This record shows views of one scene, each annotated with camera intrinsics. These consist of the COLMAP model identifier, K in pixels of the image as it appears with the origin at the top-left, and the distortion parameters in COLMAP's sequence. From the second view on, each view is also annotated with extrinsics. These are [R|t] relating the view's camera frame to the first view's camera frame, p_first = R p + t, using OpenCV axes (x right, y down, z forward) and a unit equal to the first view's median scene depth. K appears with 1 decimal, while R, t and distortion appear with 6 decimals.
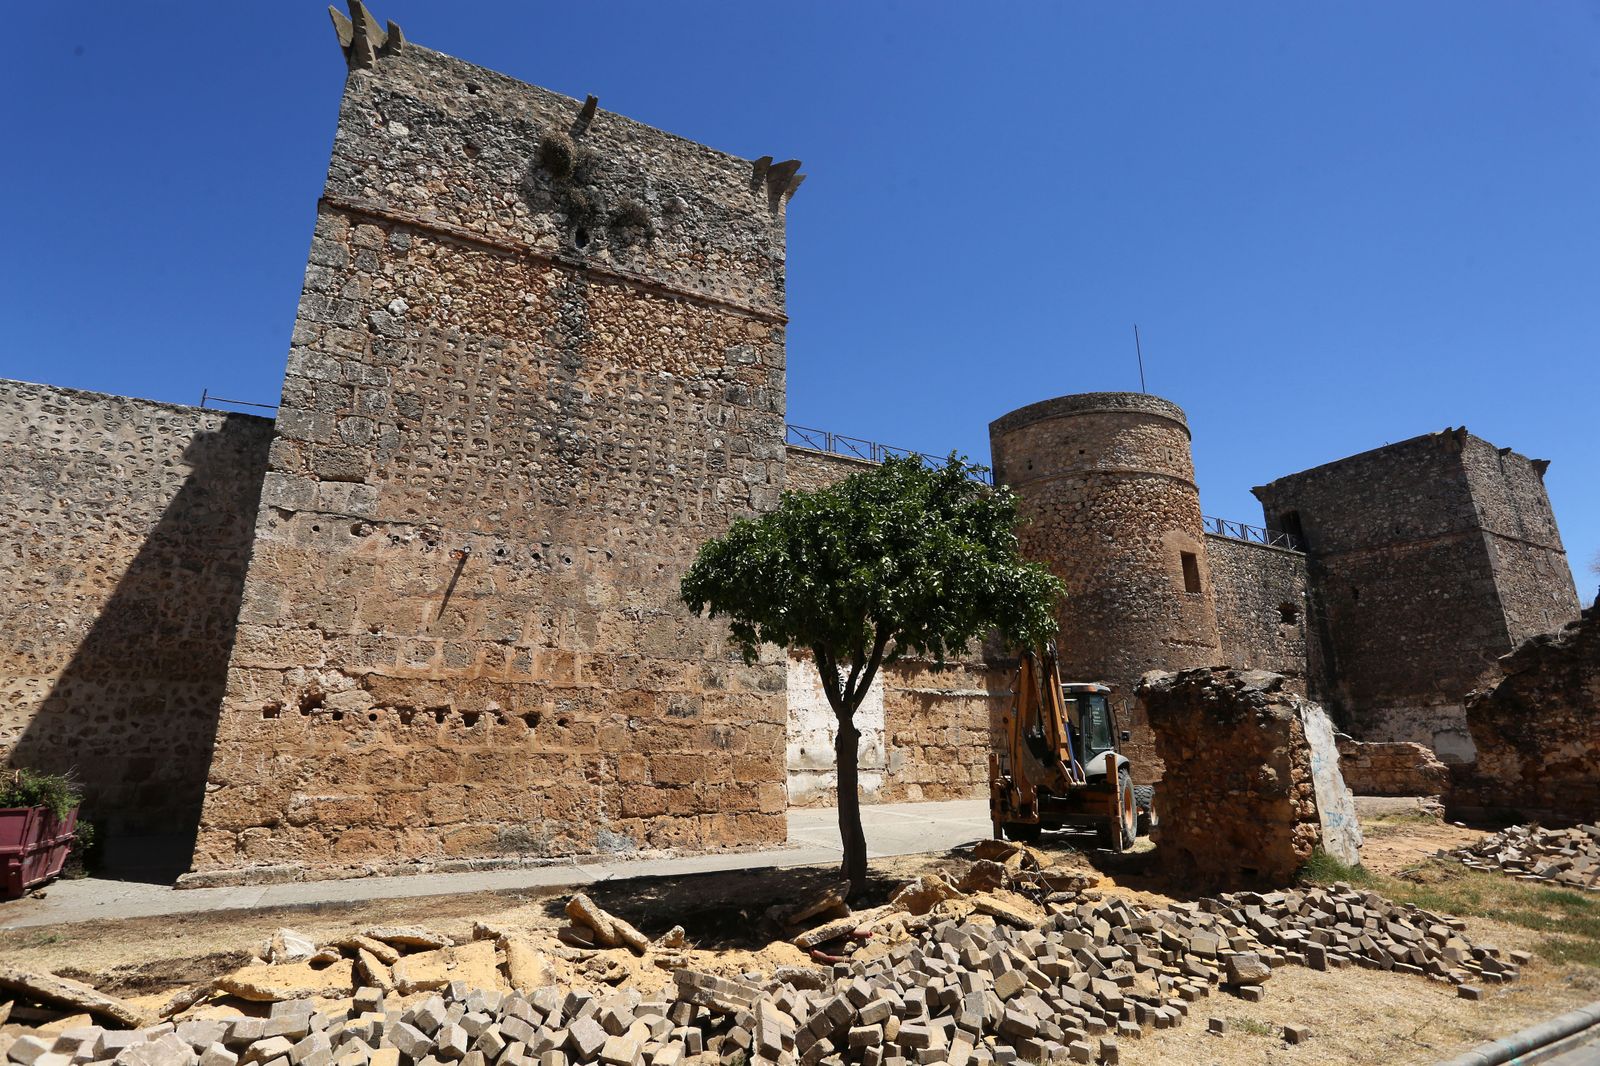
lens RADIAL K [[794.6, 0, 792.2], [0, 794.6, 526.8], [0, 0, 1]] dist [-0.064902, 0.026041]
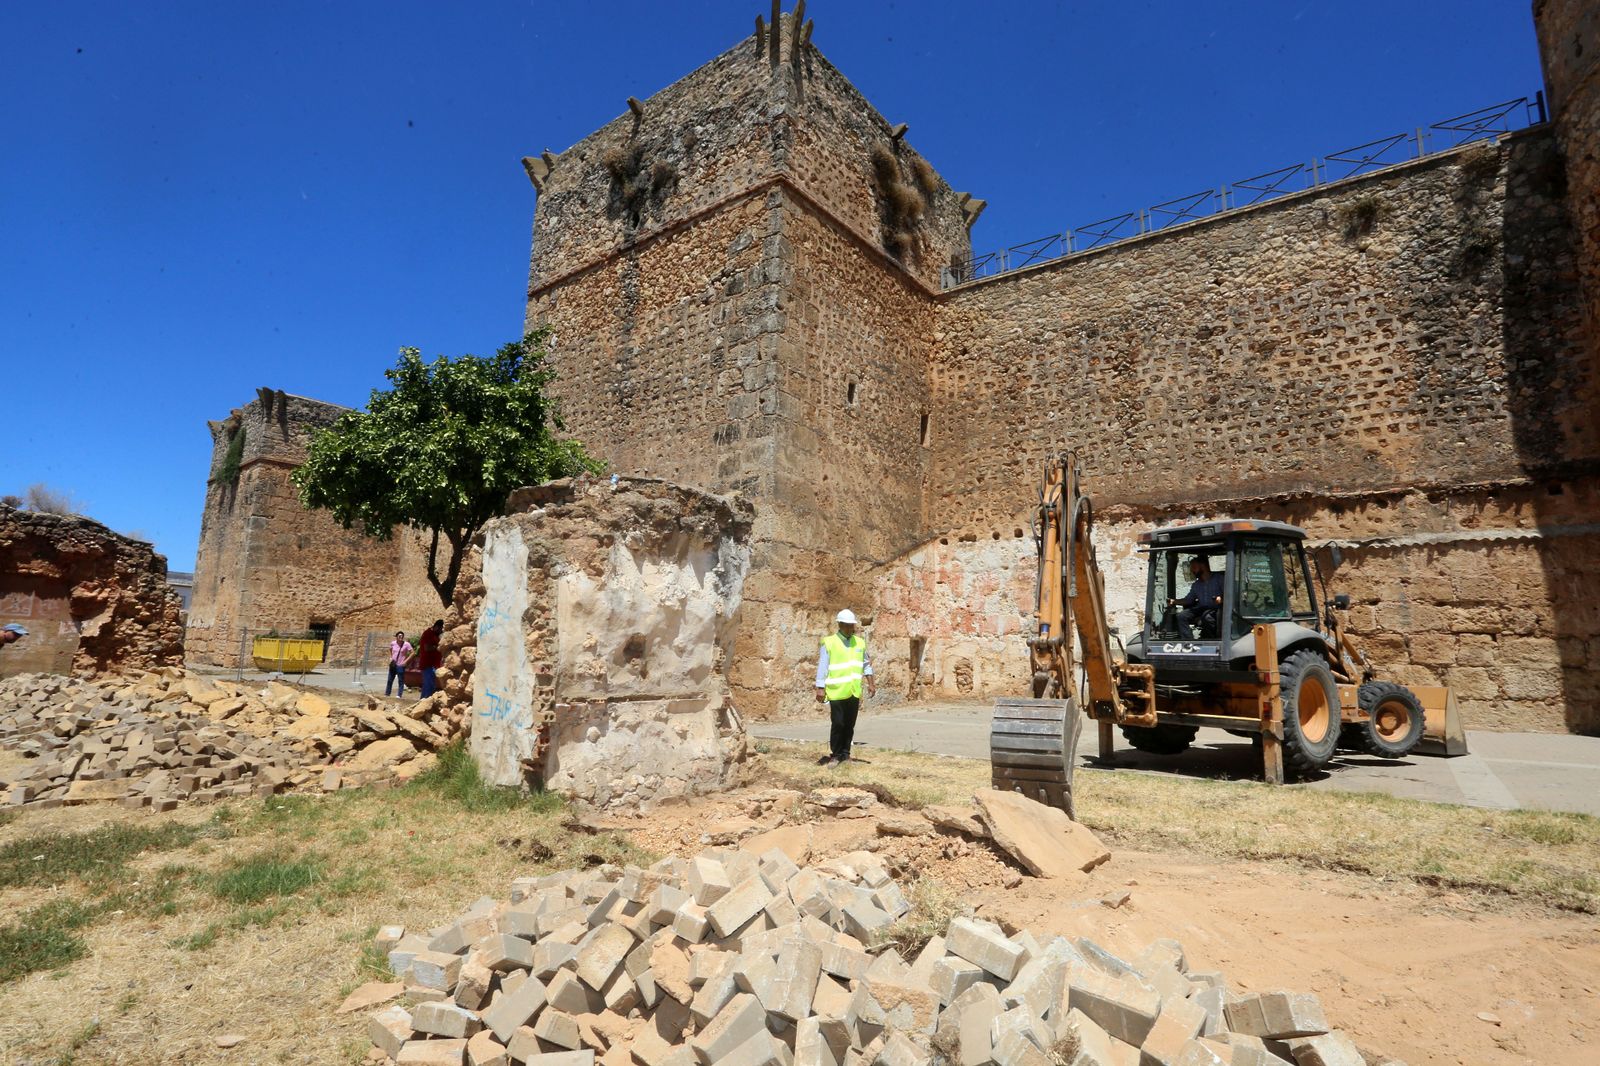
lens RADIAL K [[794.6, 0, 792.1], [0, 794.6, 523.7], [0, 0, 1]] dist [-0.064902, 0.026041]
pose [[0.399281, -0.136810, -0.906564, 0.802738], [0.226201, 0.972936, -0.047200, 0.187040], [0.888486, -0.186220, 0.419422, 0.567867]]
